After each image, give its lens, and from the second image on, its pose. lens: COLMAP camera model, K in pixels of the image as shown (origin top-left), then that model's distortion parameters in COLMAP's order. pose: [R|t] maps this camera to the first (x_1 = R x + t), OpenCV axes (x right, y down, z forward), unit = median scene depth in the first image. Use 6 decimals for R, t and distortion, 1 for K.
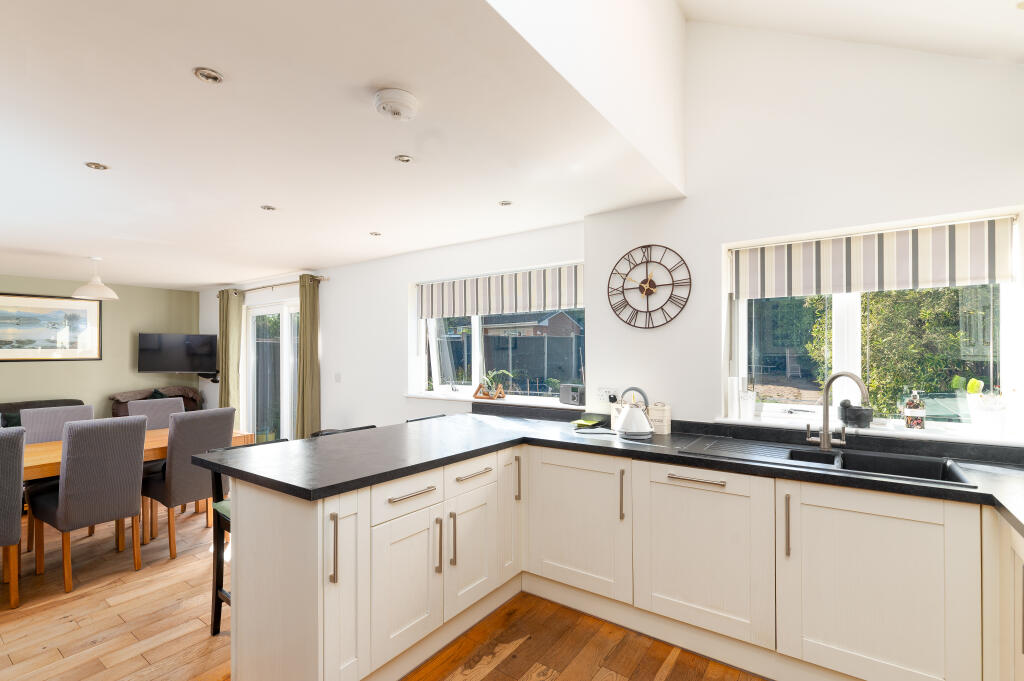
lens RADIAL K [[467.1, 0, 510.5], [0, 467.1, 349.8], [0, 0, 1]] dist [0.001858, -0.002146]
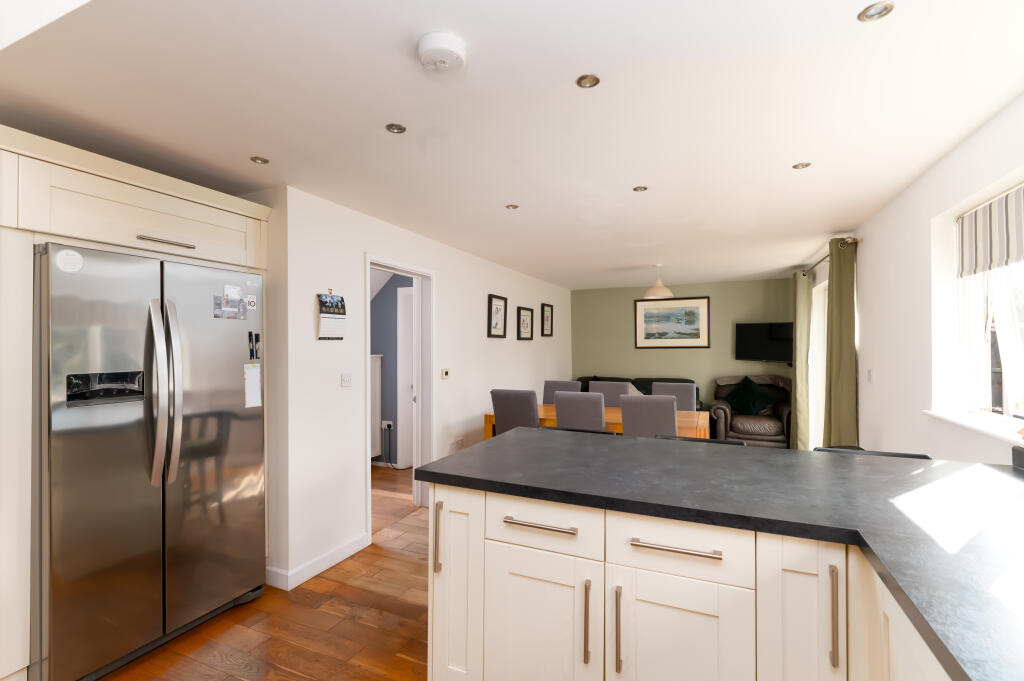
lens RADIAL K [[467.1, 0, 501.4], [0, 467.1, 344.5], [0, 0, 1]] dist [0.001858, -0.002146]
pose [[0.198369, 0.003489, -0.980121, 0.351328], [0.007855, 0.999956, 0.005150, 0.005563], [0.980096, -0.008721, 0.198333, 0.531520]]
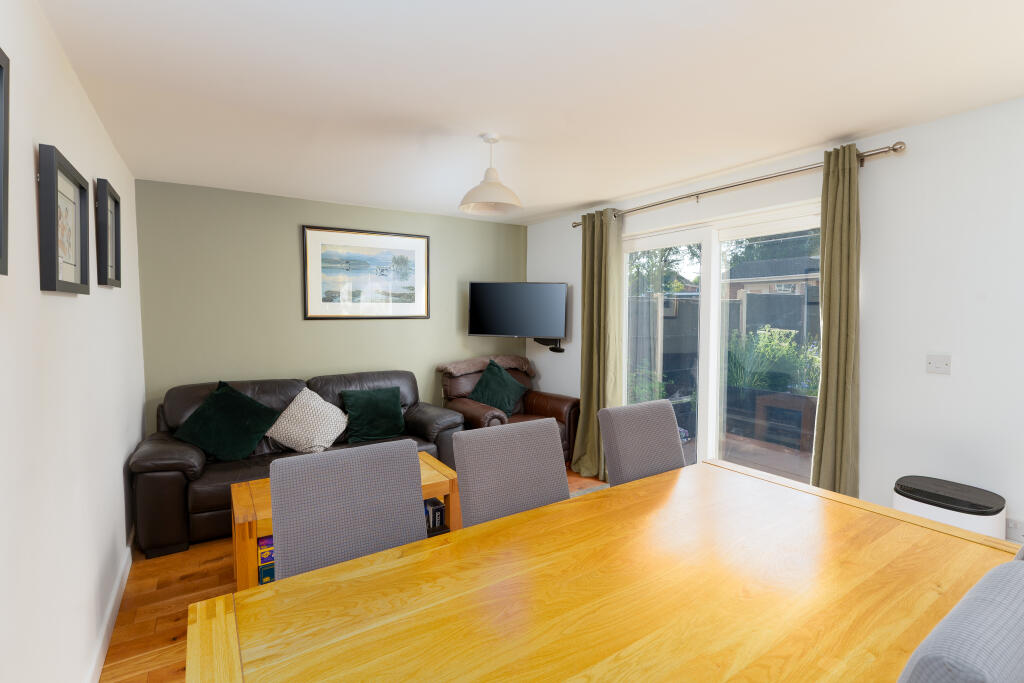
lens RADIAL K [[467.1, 0, 514.6], [0, 467.1, 334.8], [0, 0, 1]] dist [0.001858, -0.002146]
pose [[0.934766, 0.025118, -0.354374, -1.004661], [-0.006285, 0.998511, 0.054195, 0.014394], [0.355208, -0.048432, 0.933532, 0.727863]]
